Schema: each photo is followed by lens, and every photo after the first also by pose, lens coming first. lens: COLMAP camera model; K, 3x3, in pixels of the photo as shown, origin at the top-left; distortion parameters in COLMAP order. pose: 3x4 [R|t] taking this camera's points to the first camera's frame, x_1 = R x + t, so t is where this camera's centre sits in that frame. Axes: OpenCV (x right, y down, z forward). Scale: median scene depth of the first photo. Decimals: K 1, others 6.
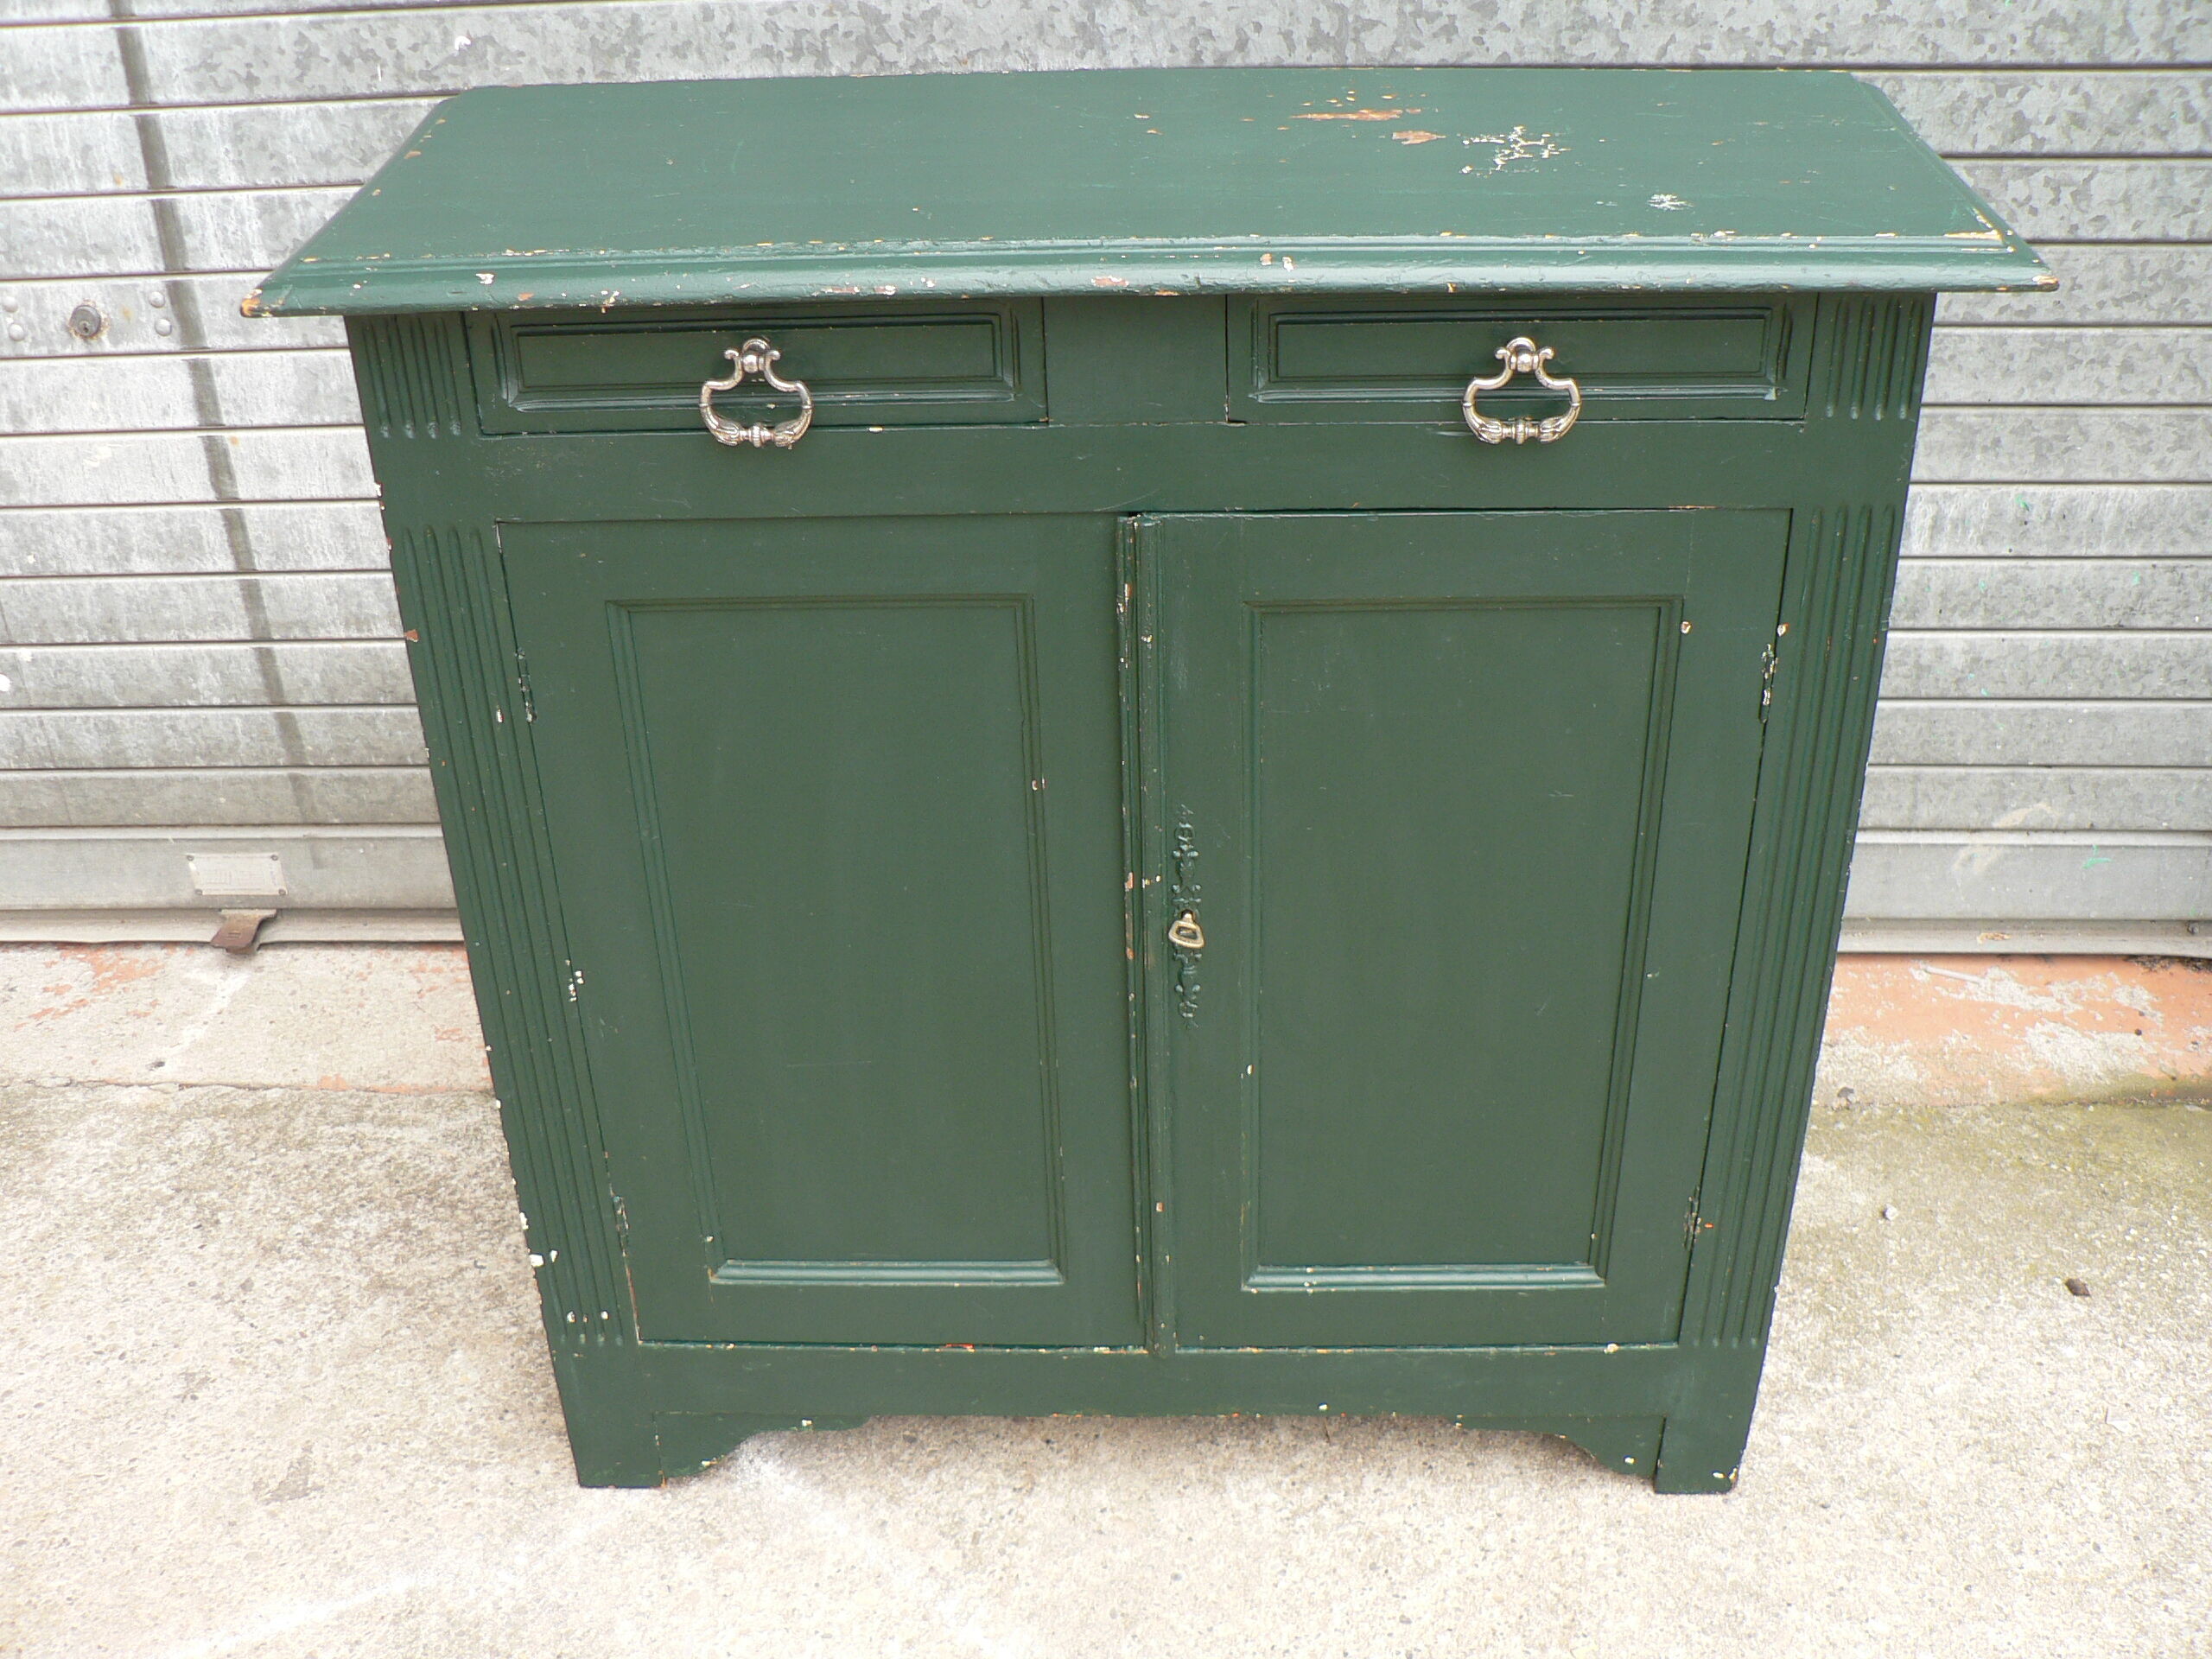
lens RADIAL K [[2417.4, 0, 1087.1], [0, 2417.4, 825.8], [0, 0, 1]] dist [-0.194717, 0.215167]
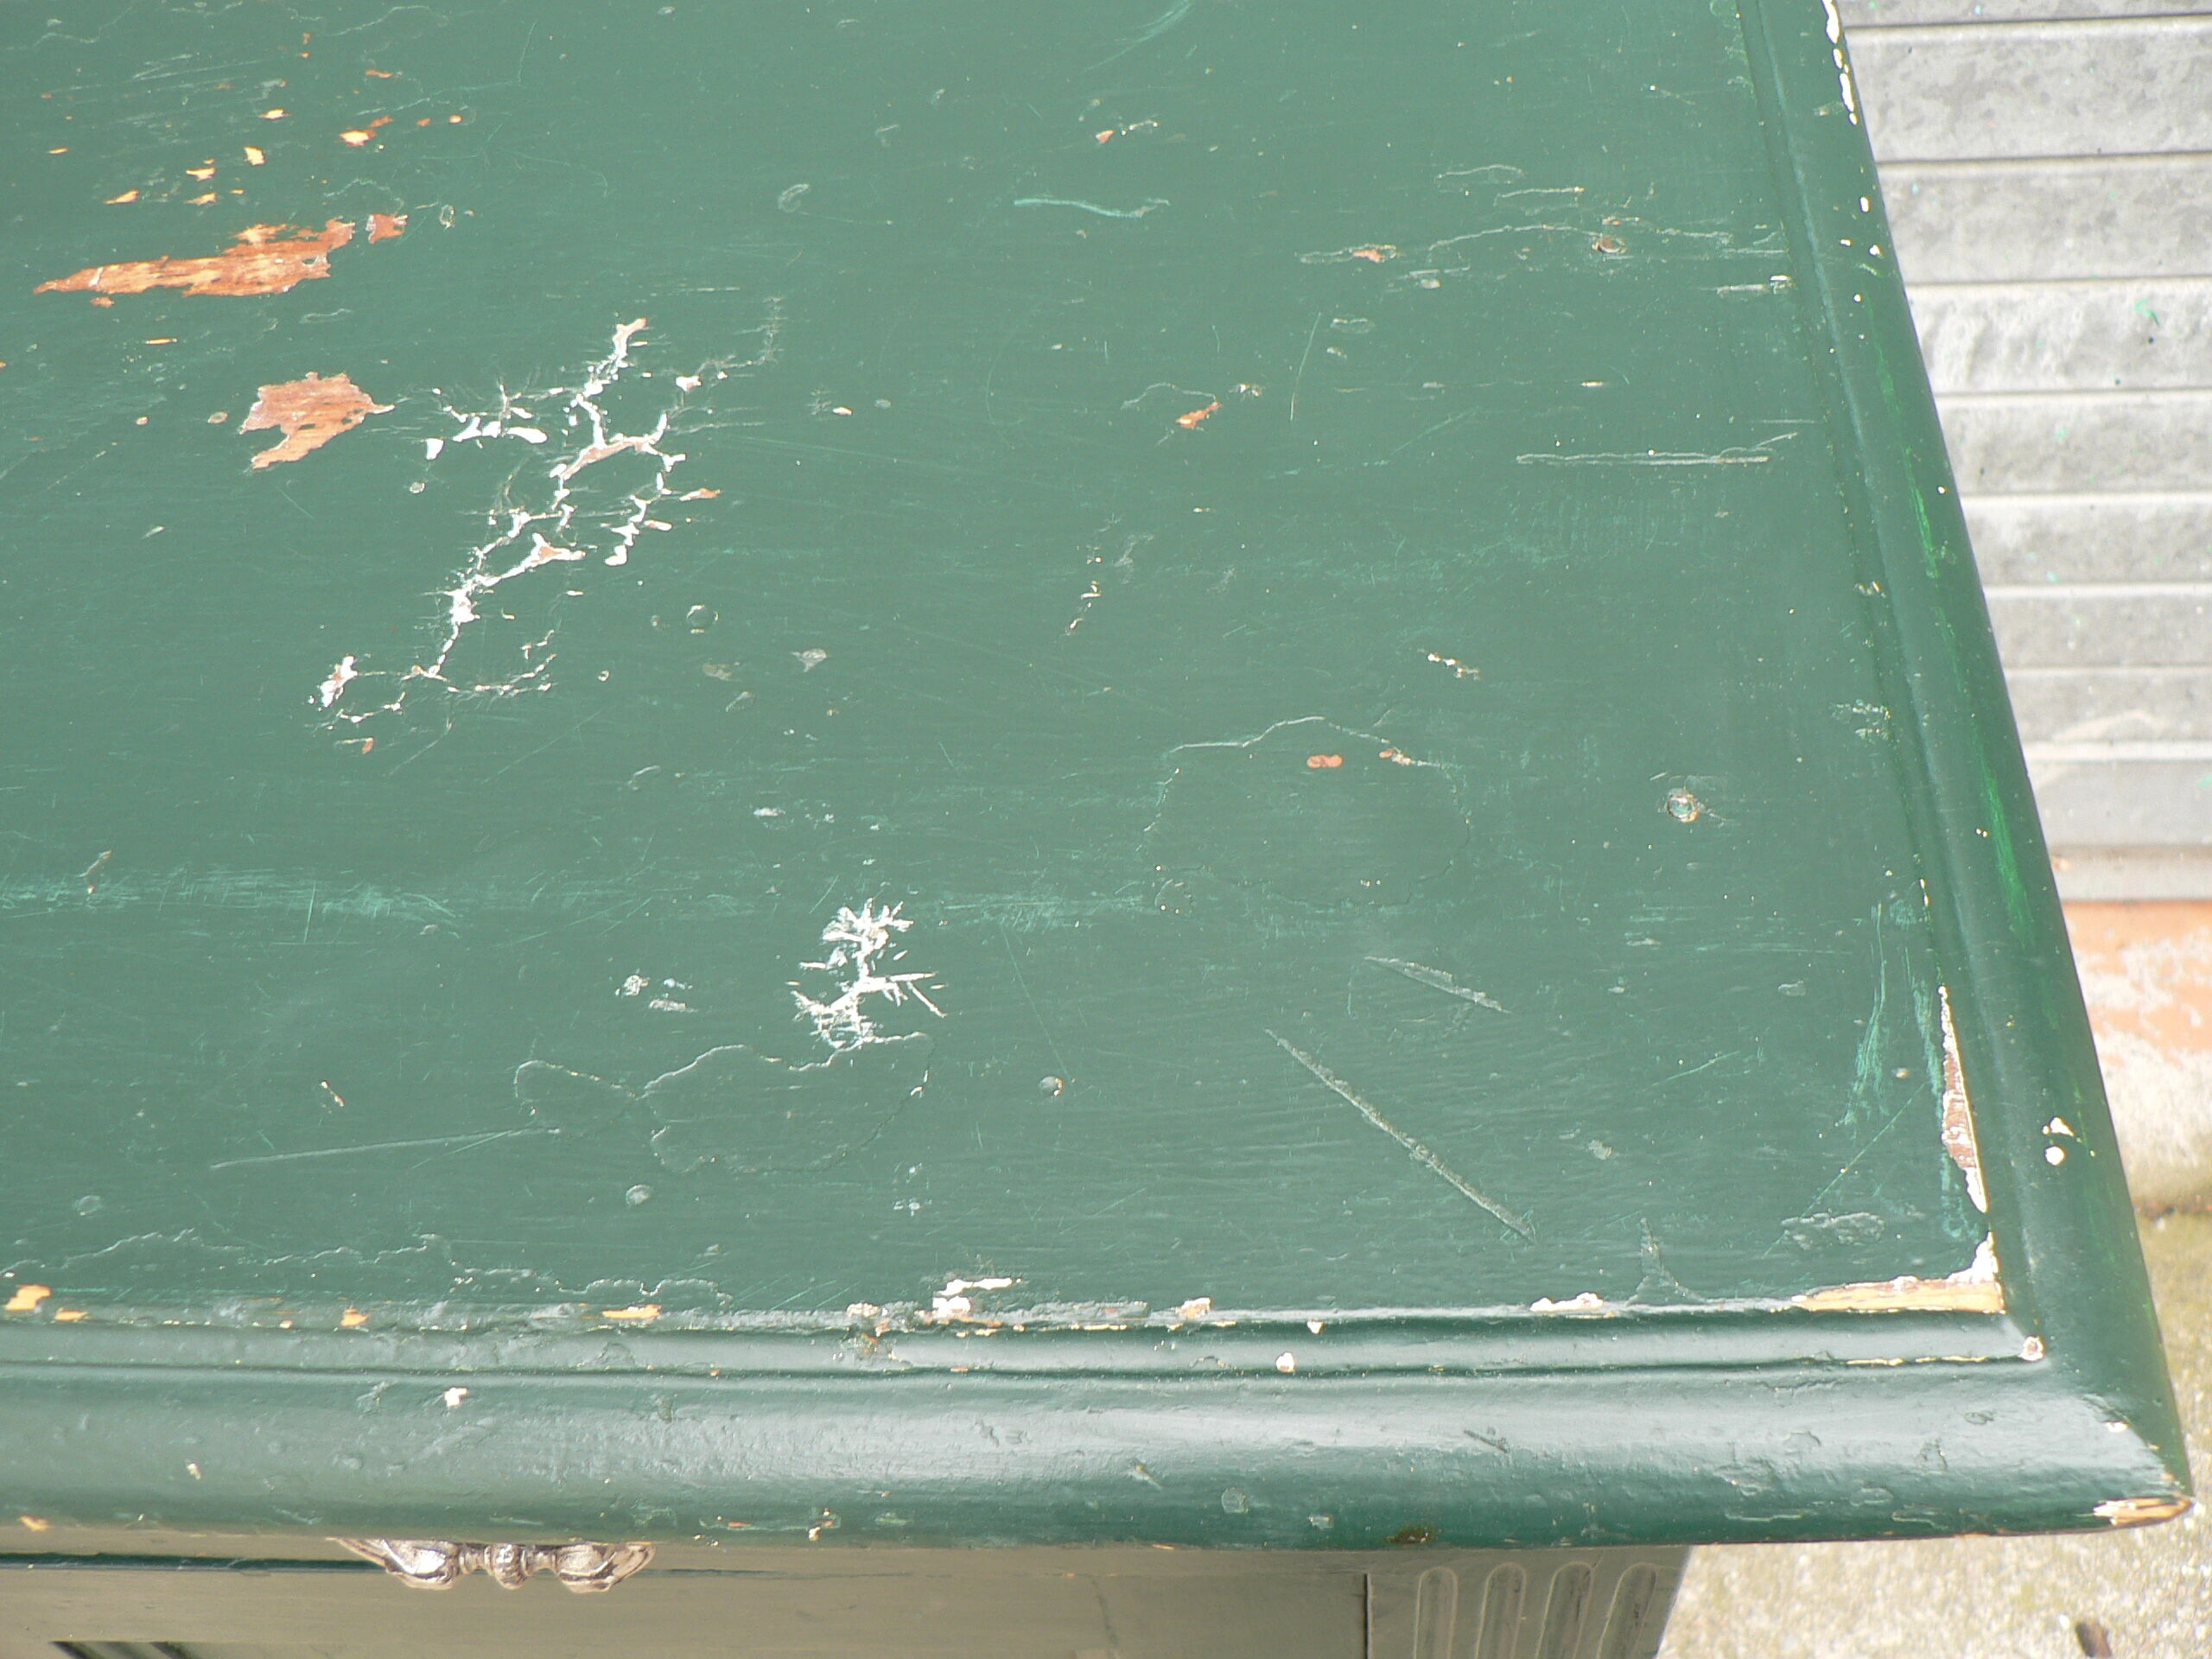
lens RADIAL K [[2449.3, 0, 1062.1], [0, 2449.3, 826.7], [0, 0, 1]] dist [-0.194149, 0.200836]
pose [[0.997654, -0.040704, -0.055047, 0.212278], [0.058169, 0.927982, 0.368058, -0.288112], [0.036101, -0.370396, 0.928172, 0.541084]]
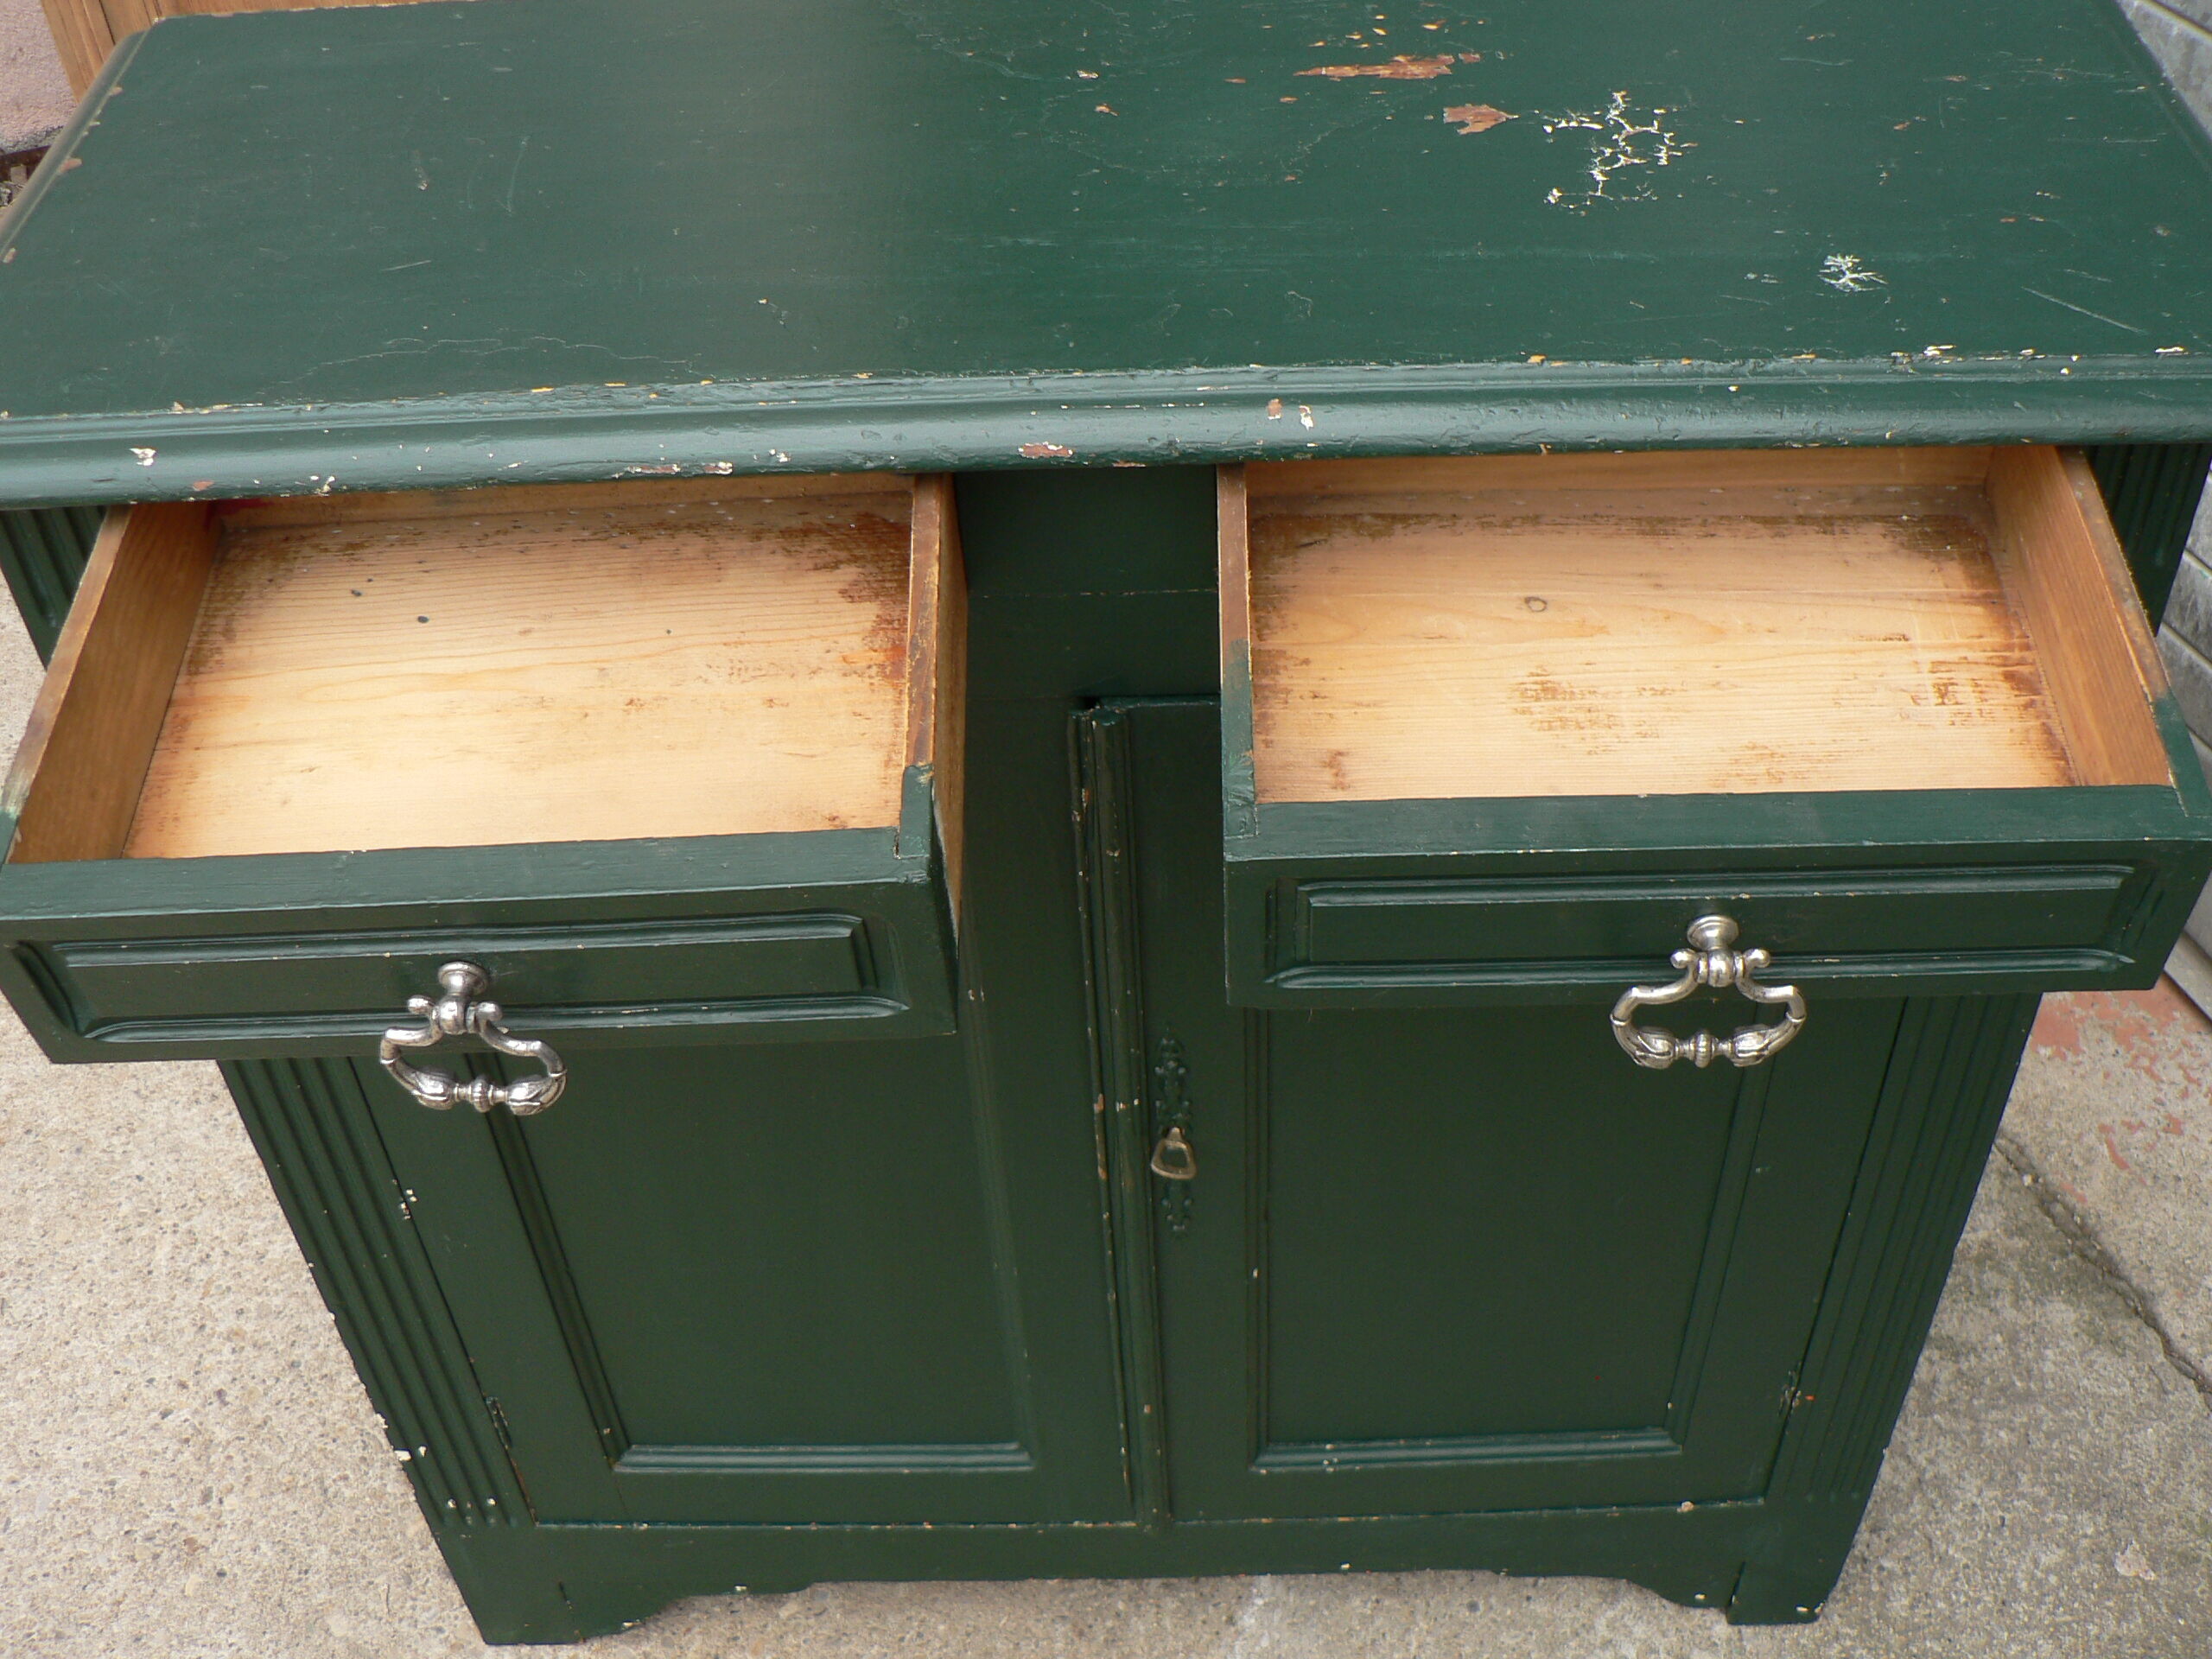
lens RADIAL K [[2441.8, 0, 1106.0], [0, 2441.8, 829.5], [0, 0, 1]] dist [-0.197170, 0.238328]
pose [[0.999522, -0.028809, 0.011198, 0.011654], [0.026068, 0.980382, 0.195373, -0.182411], [-0.016607, -0.194988, 0.980665, 0.212679]]
